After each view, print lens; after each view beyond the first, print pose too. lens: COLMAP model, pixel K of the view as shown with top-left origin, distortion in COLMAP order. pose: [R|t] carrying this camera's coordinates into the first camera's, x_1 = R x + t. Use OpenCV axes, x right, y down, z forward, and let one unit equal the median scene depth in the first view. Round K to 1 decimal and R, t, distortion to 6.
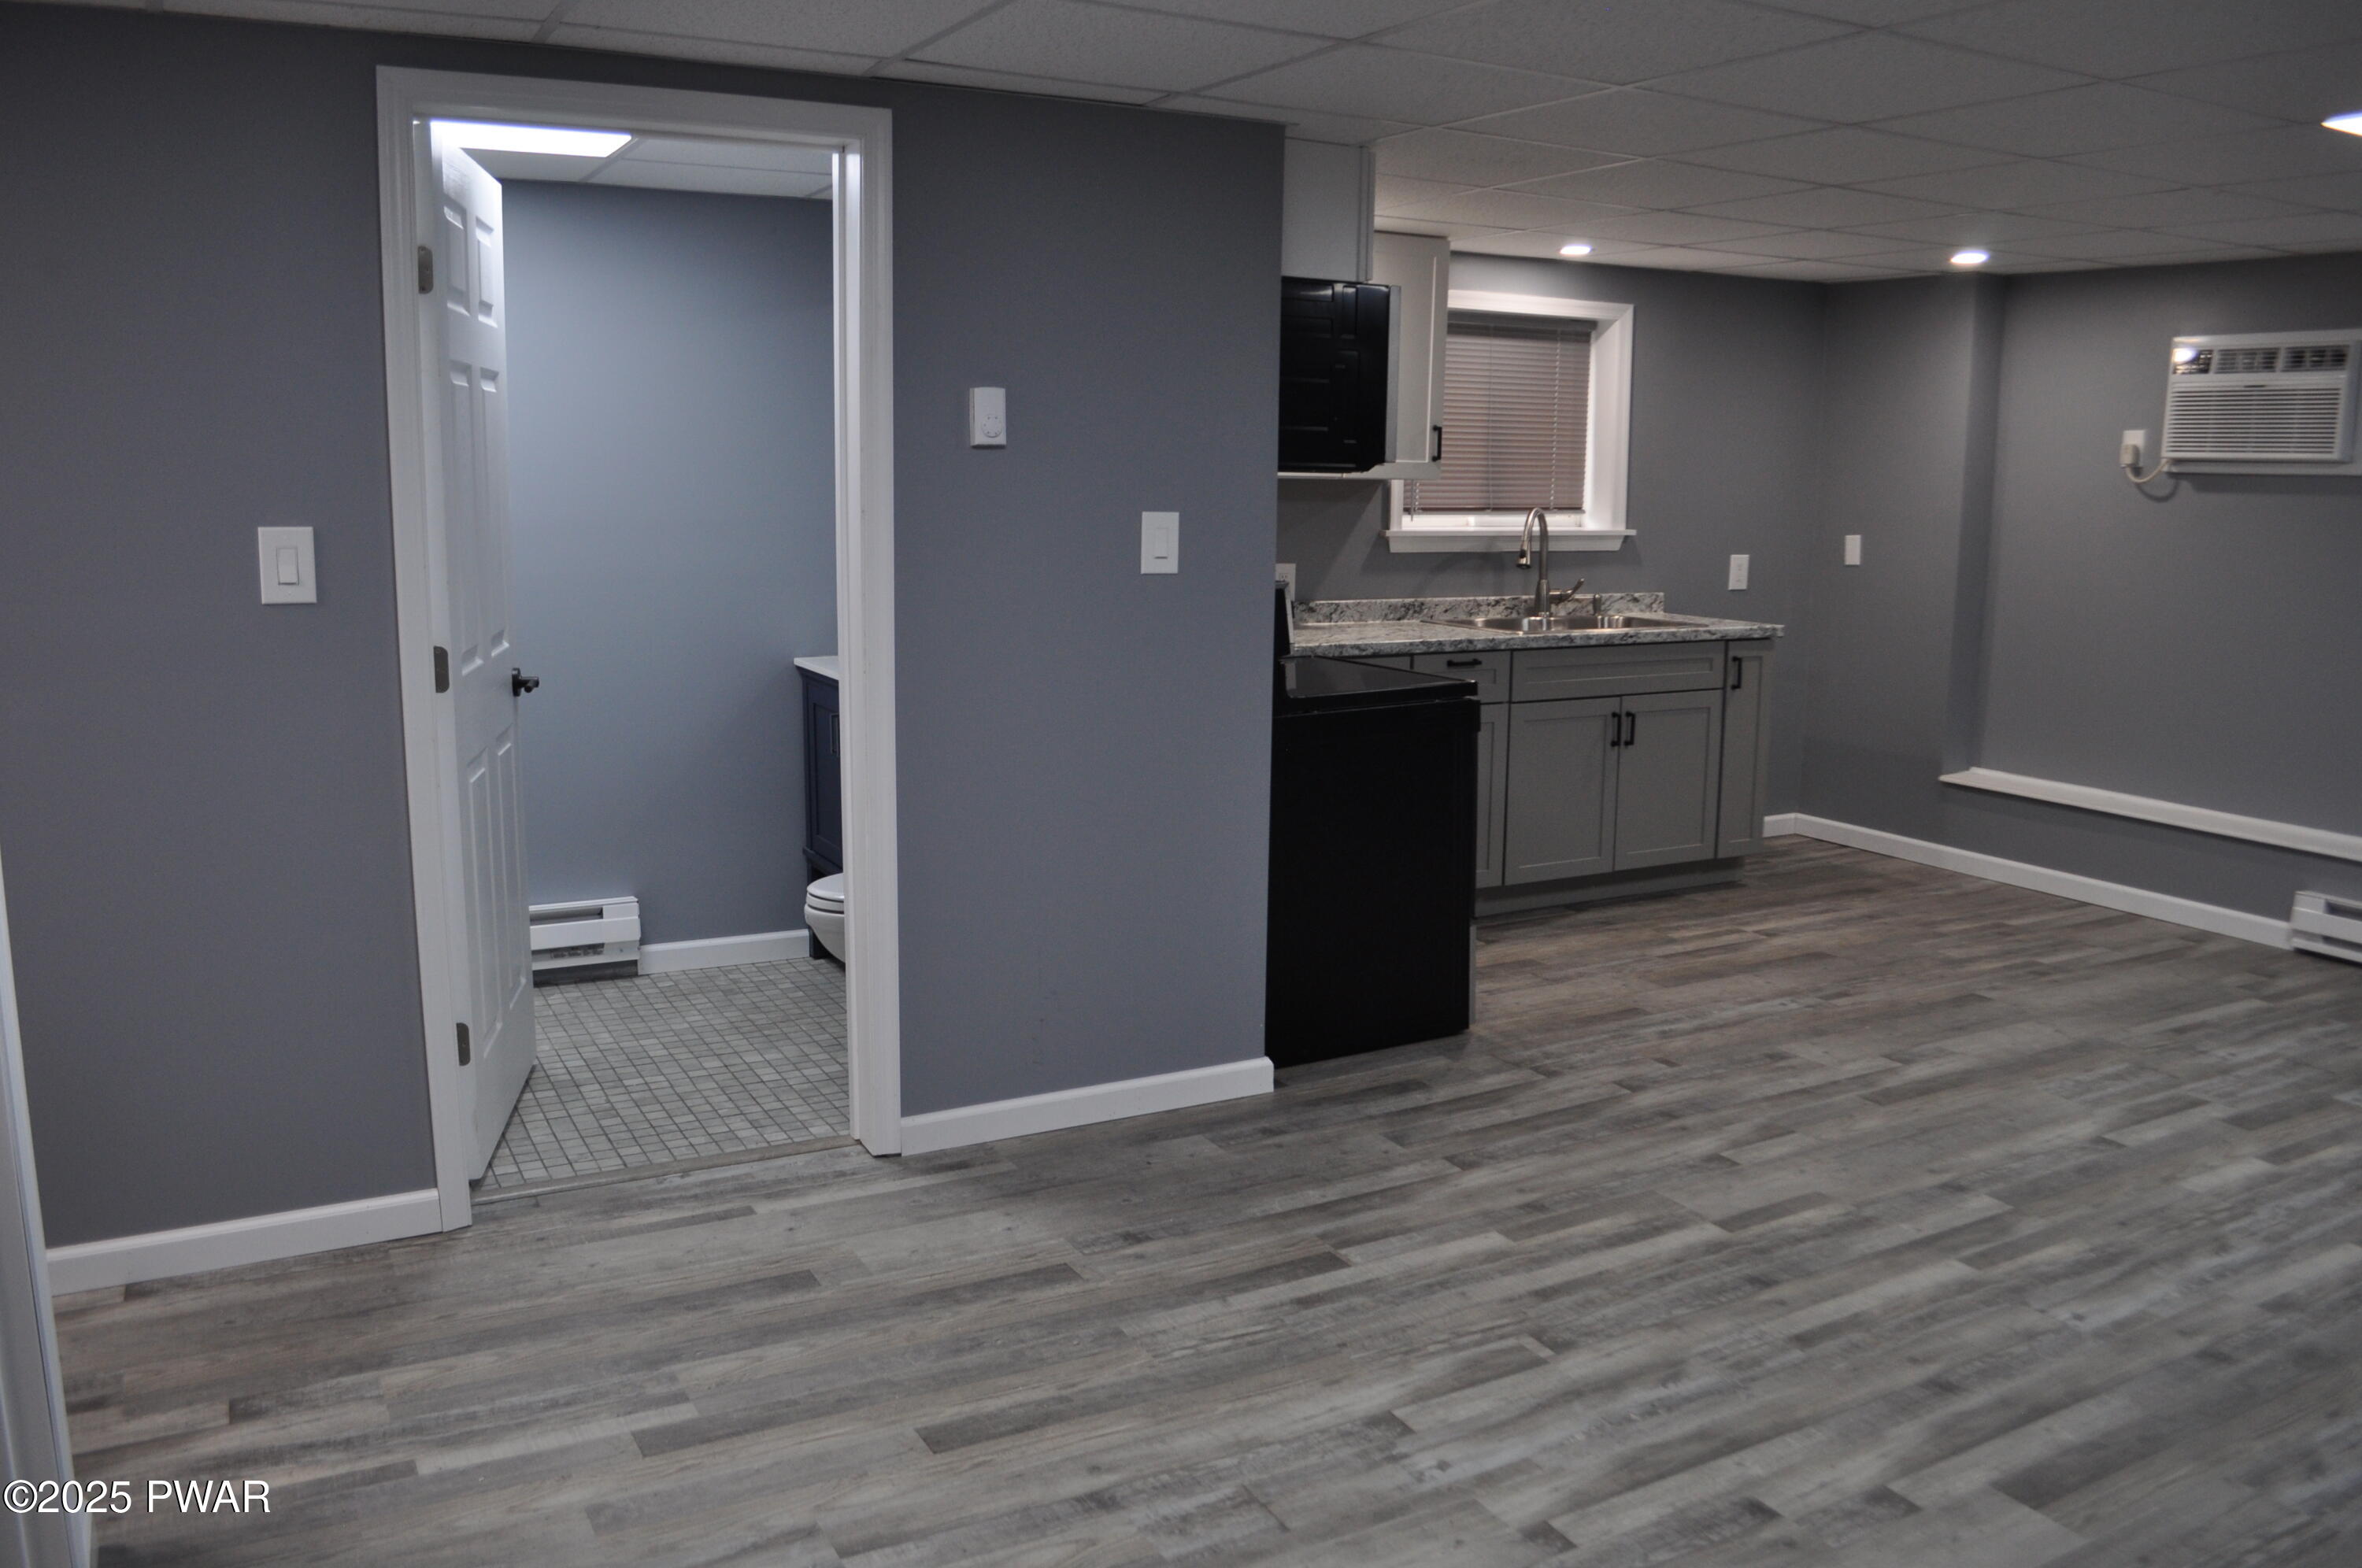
lens RADIAL K [[1857.2, 0, 1205.8], [0, 1857.2, 795.2], [0, 0, 1]] dist [-0.081160, 0.008909]
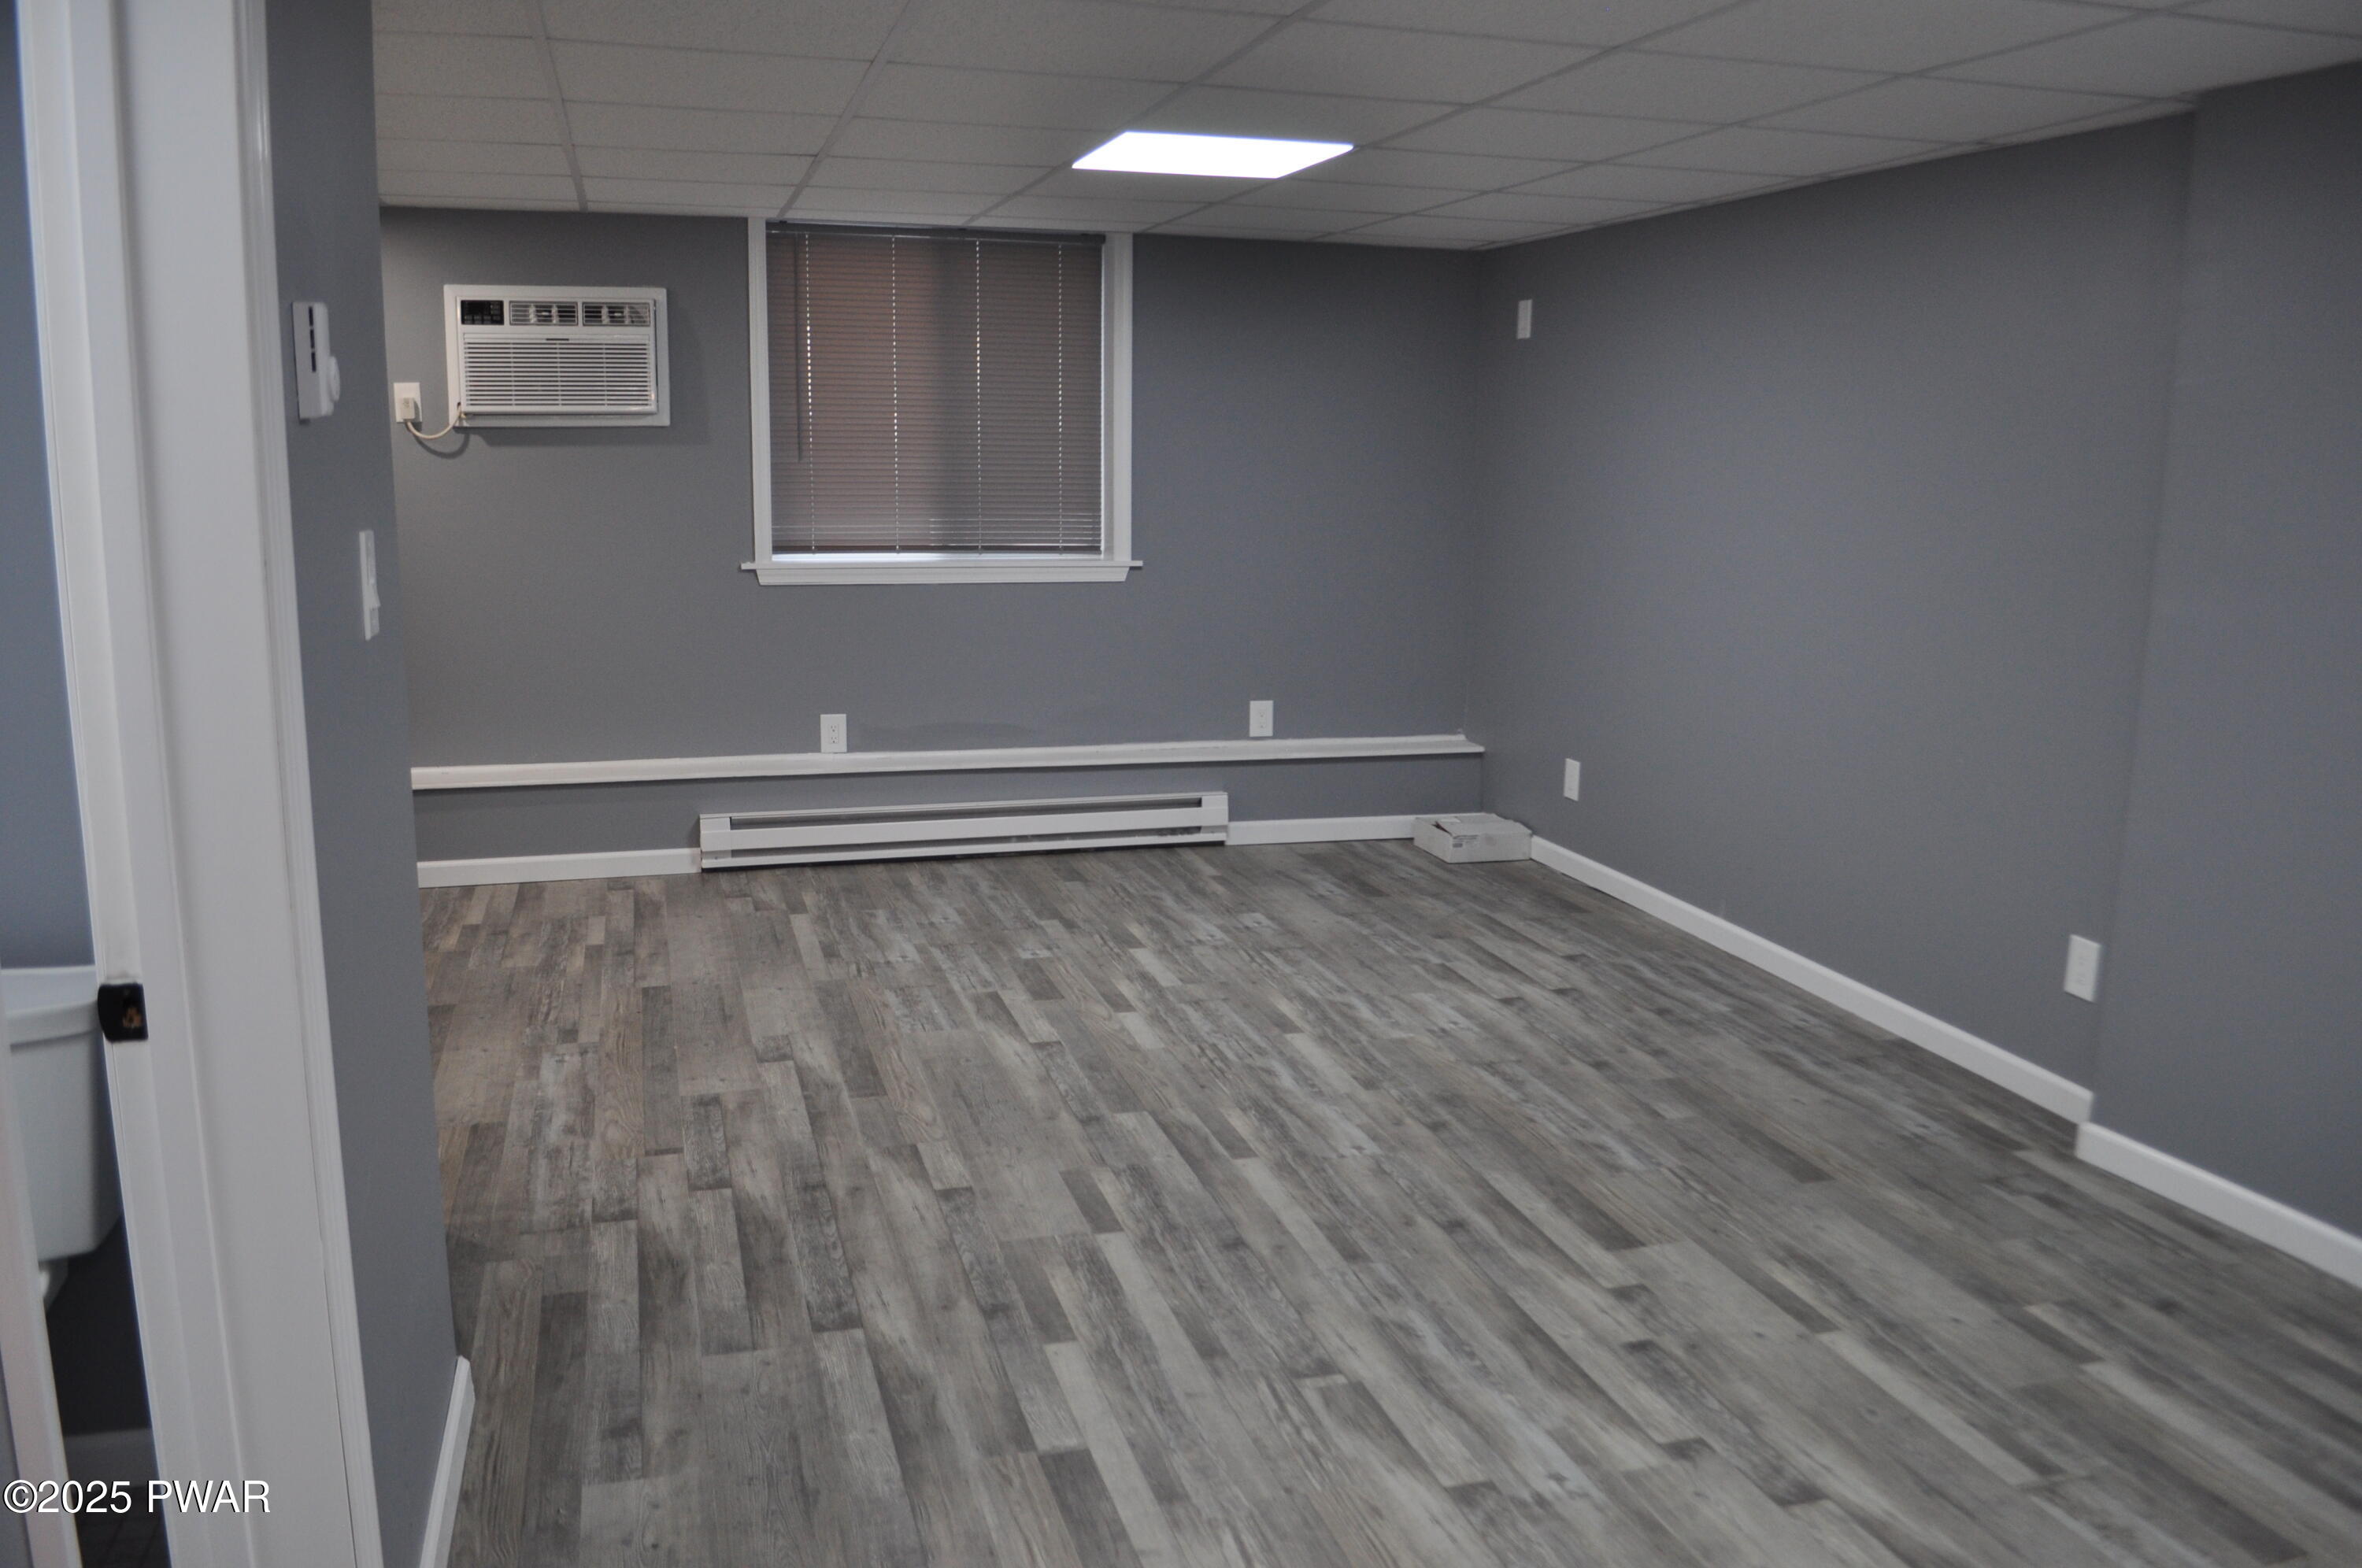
lens RADIAL K [[1857.2, 0, 1228.2], [0, 1857.2, 800.7], [0, 0, 1]] dist [-0.081160, 0.008909]
pose [[0.201538, -0.197341, 0.959395, -0.494452], [0.161693, 0.972758, 0.166123, -0.113258], [-0.966042, 0.121648, 0.227956, 0.577703]]
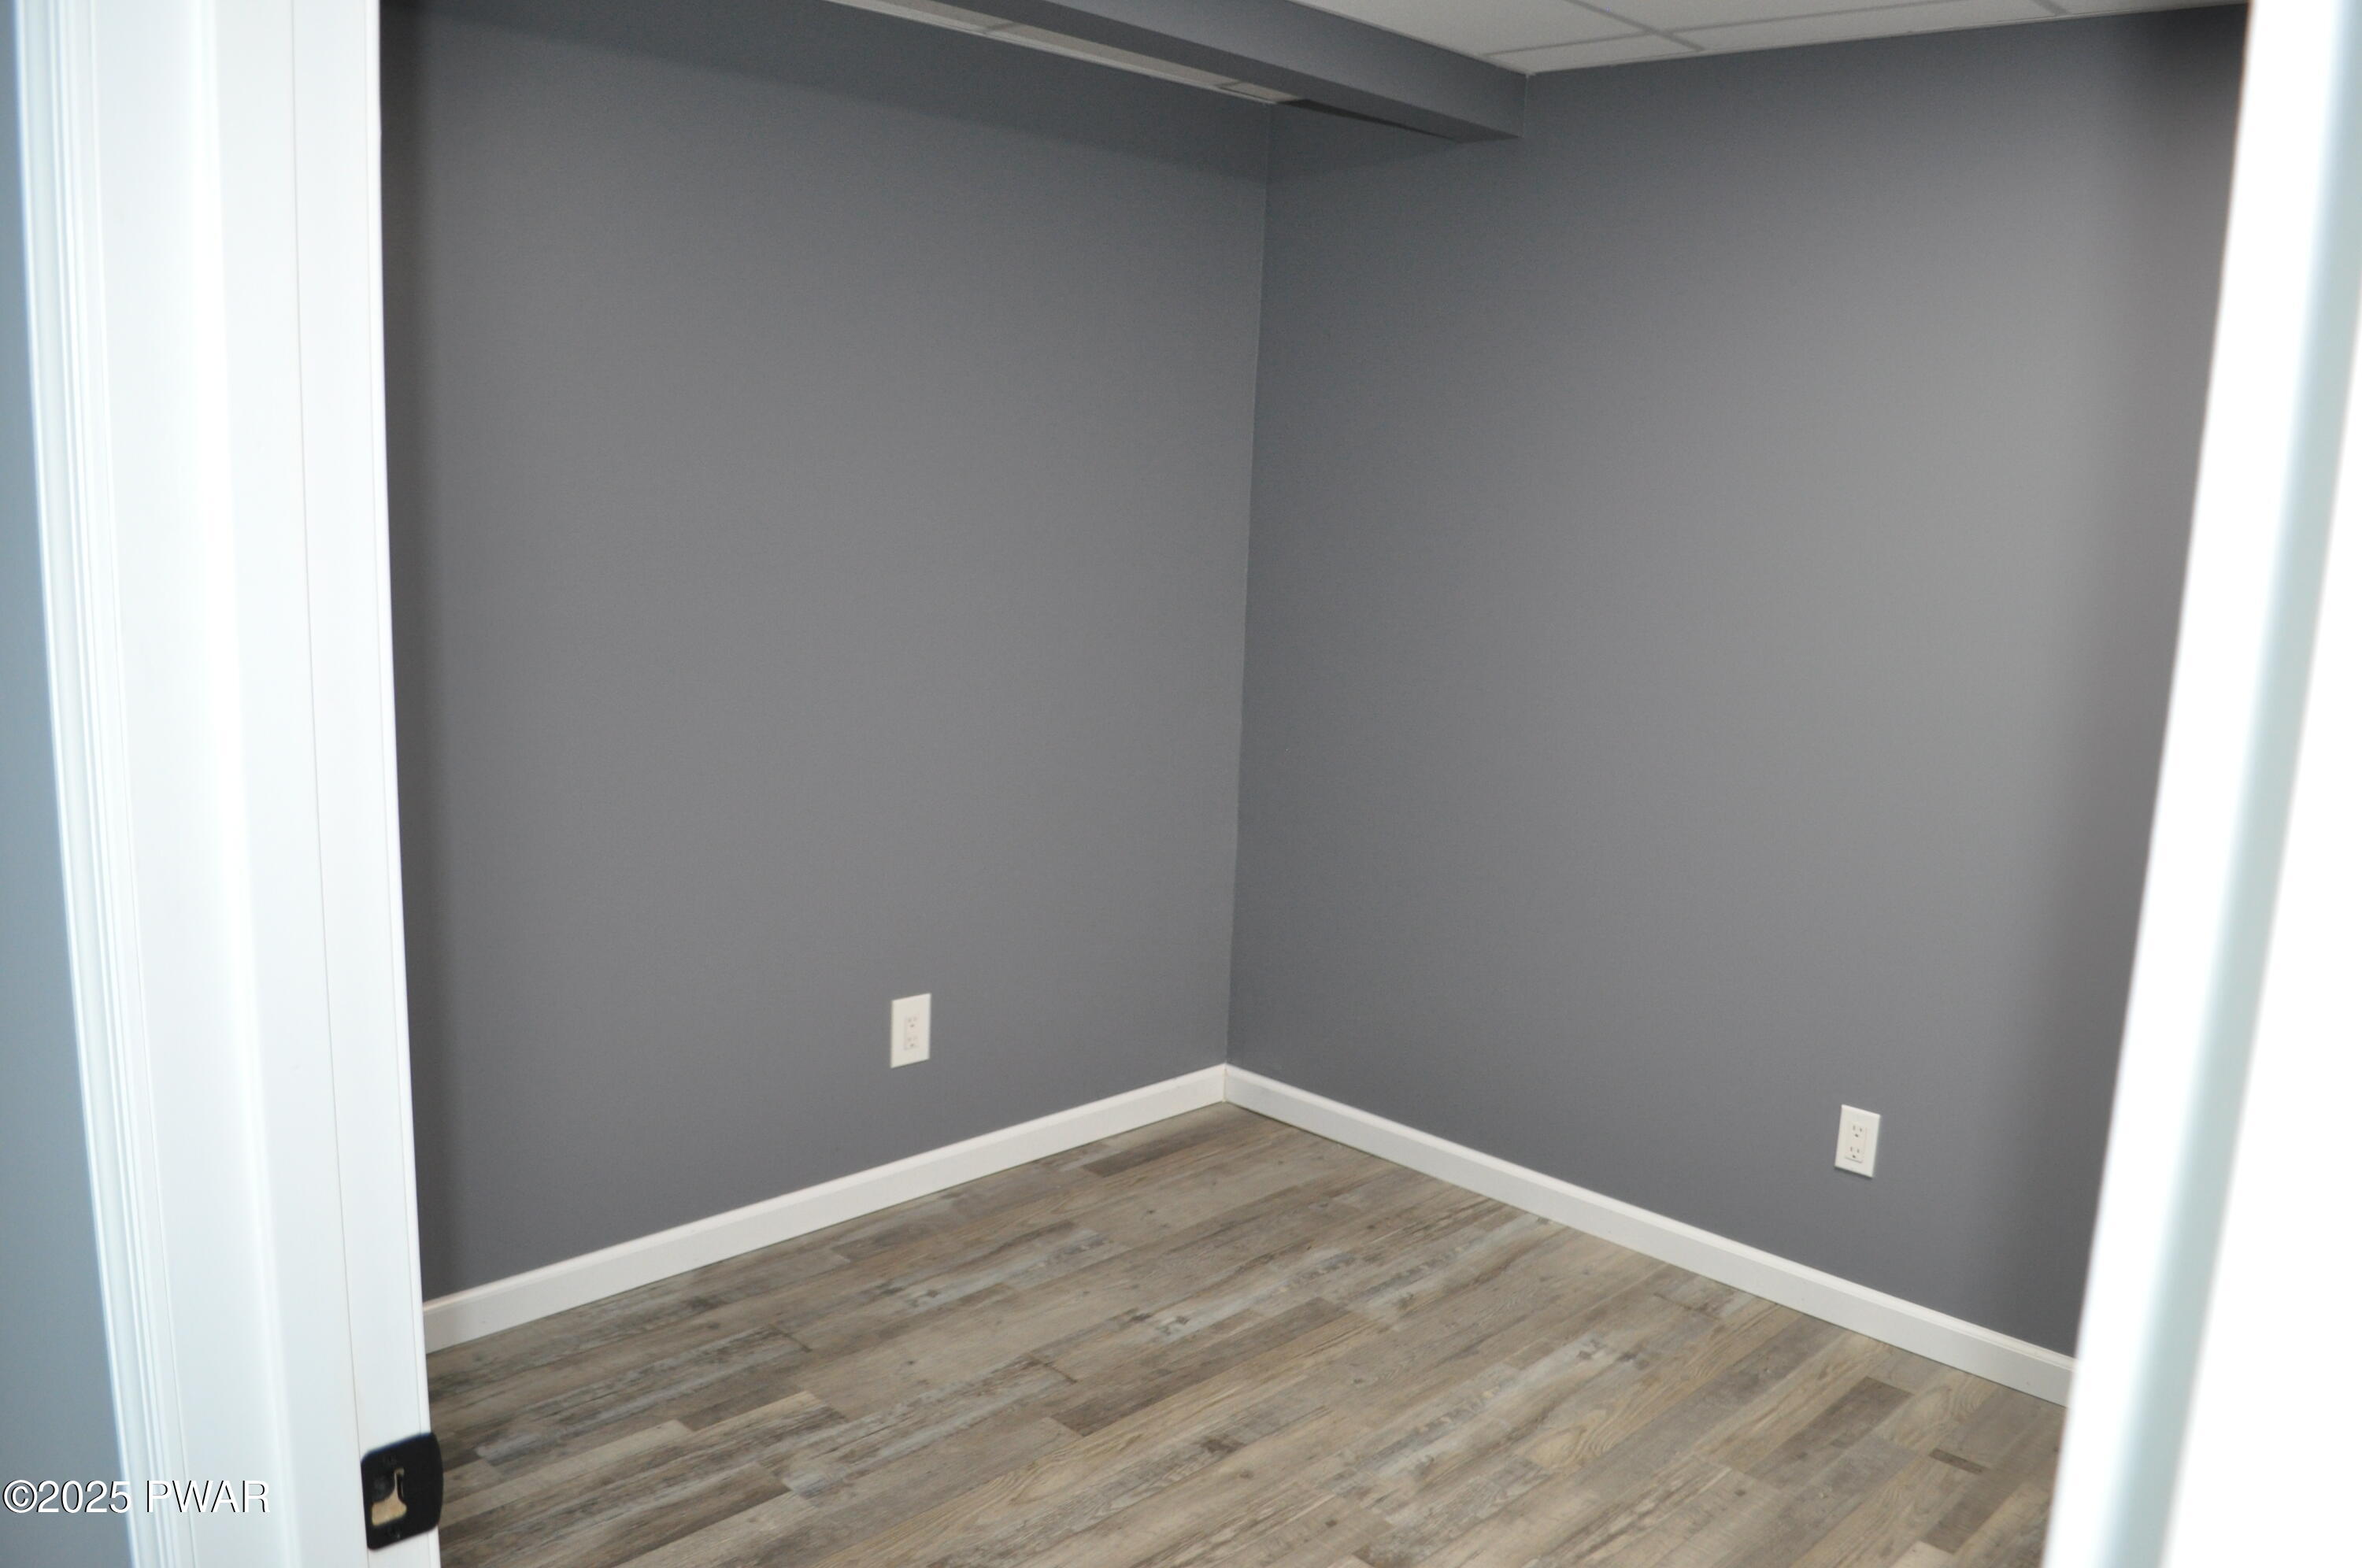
lens RADIAL K [[1857.2, 0, 1174.8], [0, 1857.2, 783.6], [0, 0, 1]] dist [-0.081160, 0.008909]
pose [[-0.959142, -0.000449, -0.282925, 0.377258], [-0.100092, 0.935868, 0.337835, -0.319870], [0.264628, 0.352350, -0.897675, 1.791104]]
